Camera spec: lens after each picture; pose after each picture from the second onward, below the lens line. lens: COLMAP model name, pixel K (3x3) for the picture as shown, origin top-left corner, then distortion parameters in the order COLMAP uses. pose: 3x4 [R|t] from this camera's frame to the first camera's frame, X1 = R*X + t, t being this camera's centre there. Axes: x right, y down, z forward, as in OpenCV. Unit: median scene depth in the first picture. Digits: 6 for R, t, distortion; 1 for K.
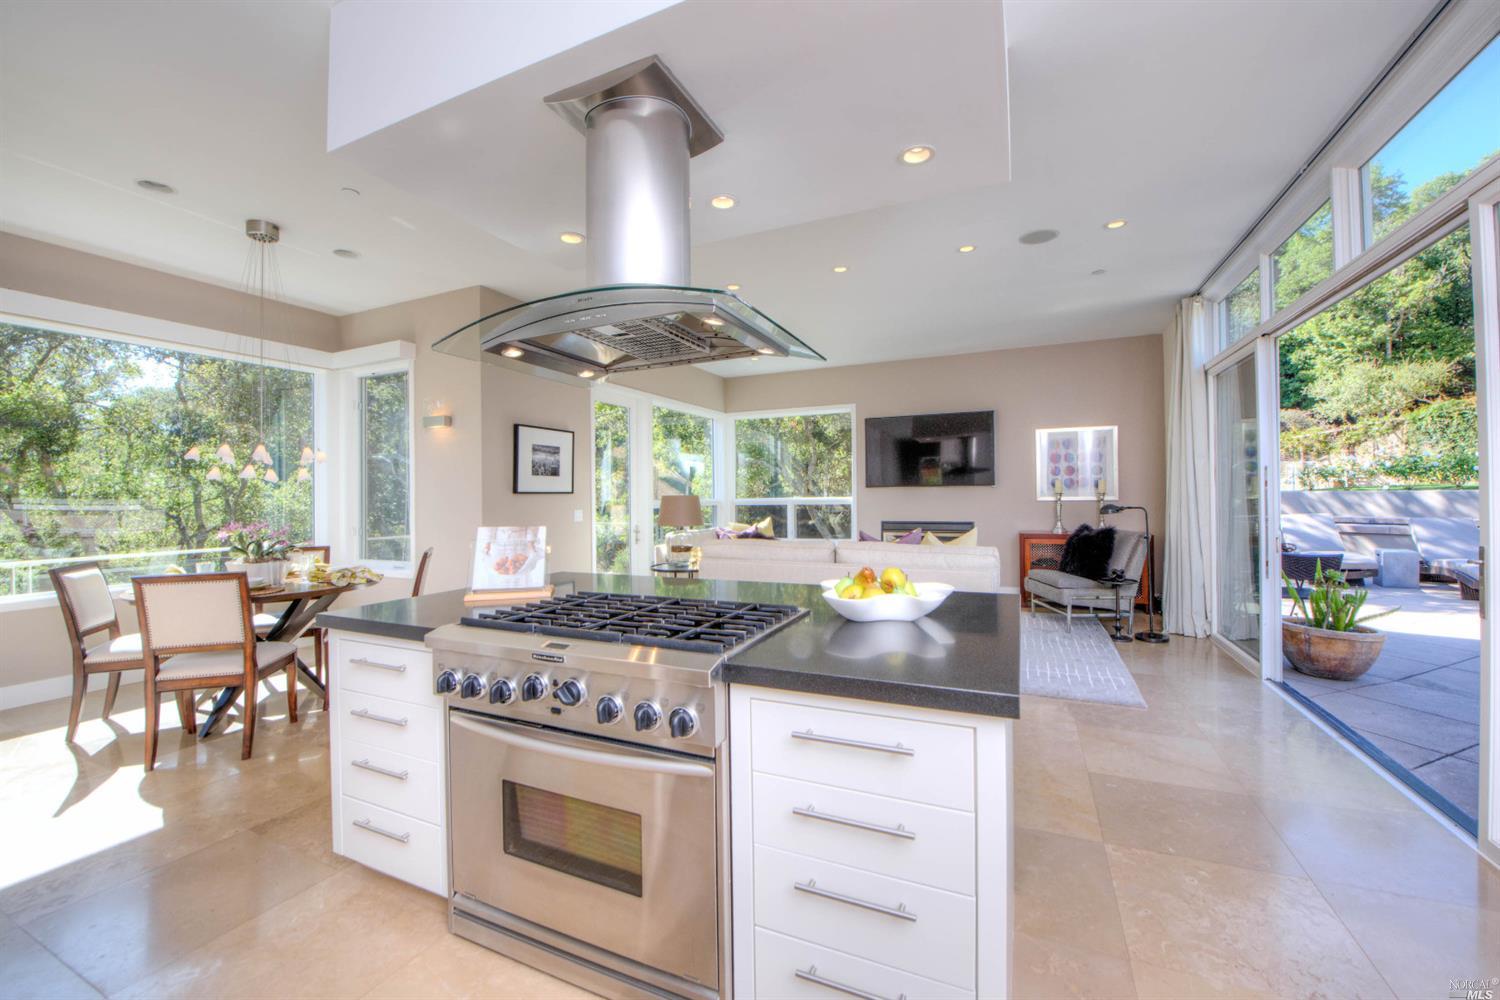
lens RADIAL K [[601.4, 0, 758.9], [0, 601.4, 488.4], [0, 0, 1]] dist [-0.021828, 0.000368]
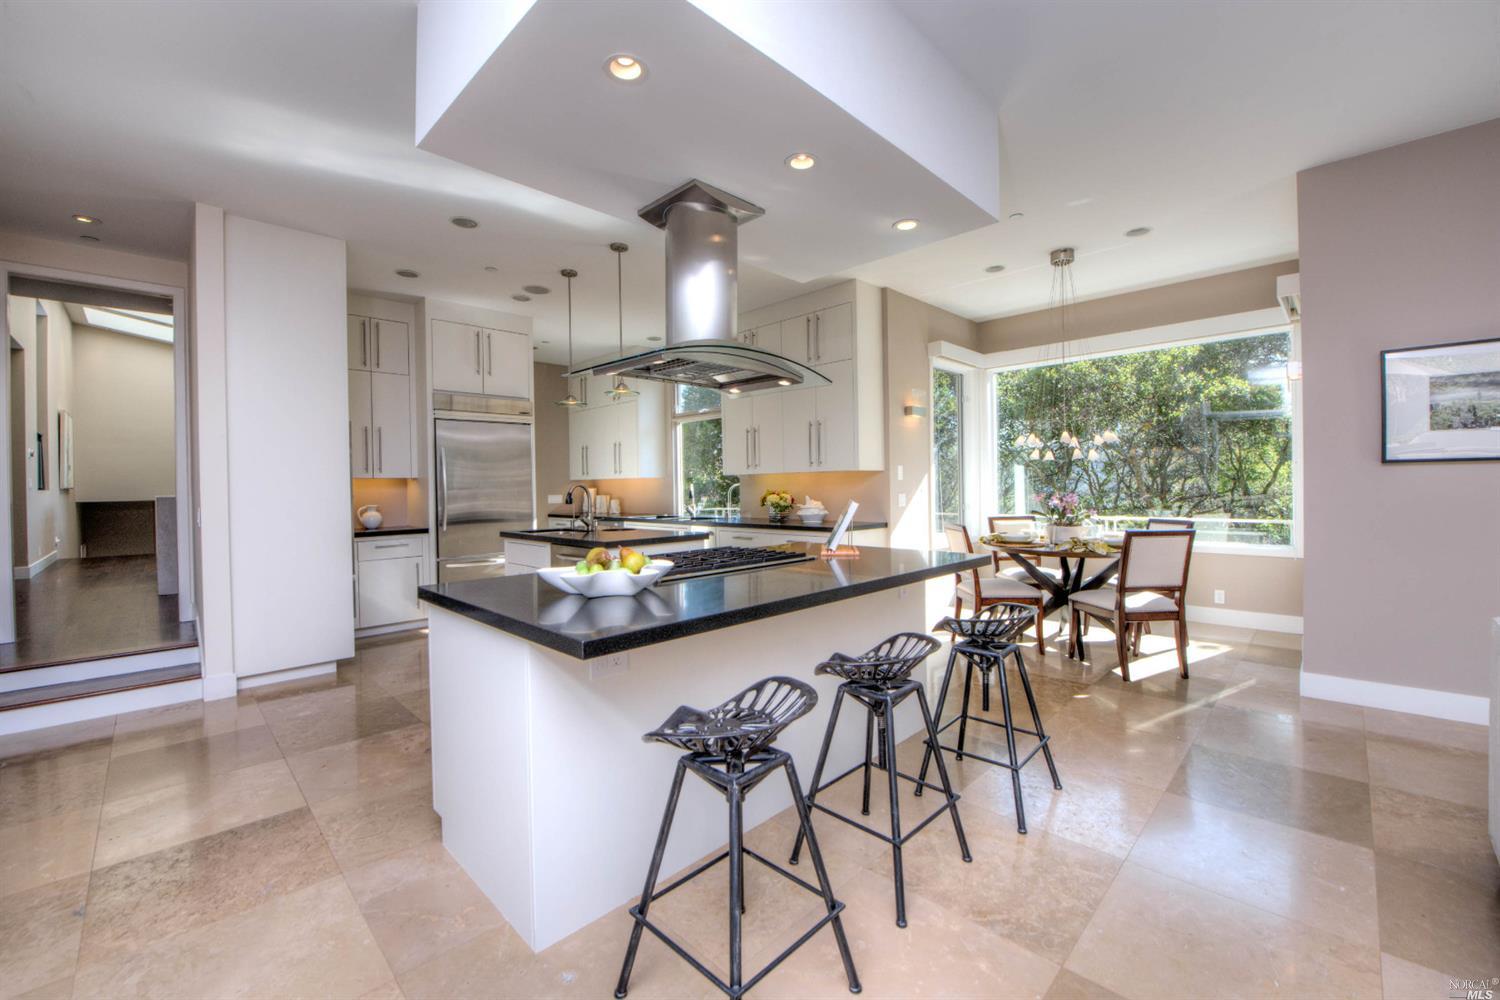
lens RADIAL K [[620.4, 0, 753.7], [0, 620.4, 495.0], [0, 0, 1]] dist [-0.012473, -0.000137]
pose [[-0.345117, 0.026754, -0.938178, 0.415548], [0.030310, 0.999390, 0.017350, 0.010897], [0.938070, -0.022448, -0.345718, 0.591992]]
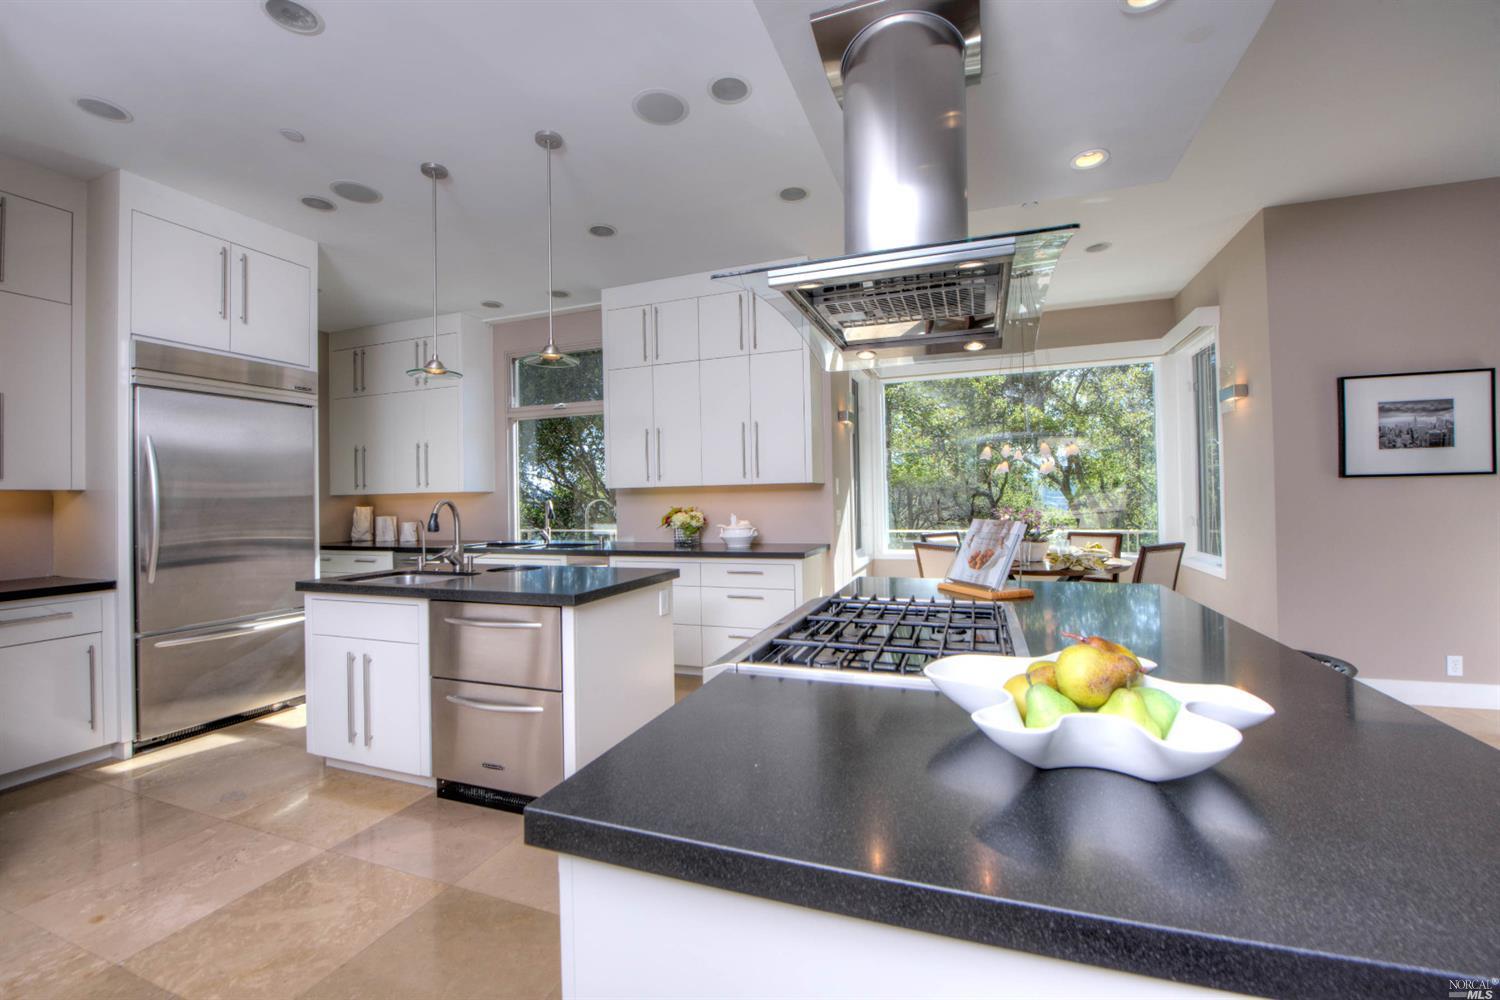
lens RADIAL K [[620.4, 0, 755.3], [0, 620.4, 493.4], [0, 0, 1]] dist [-0.012473, -0.000137]
pose [[0.083639, -0.001884, -0.996494, 0.242568], [0.031190, 0.999513, 0.000728, 0.004941], [0.996008, -0.031141, 0.083657, 0.255645]]
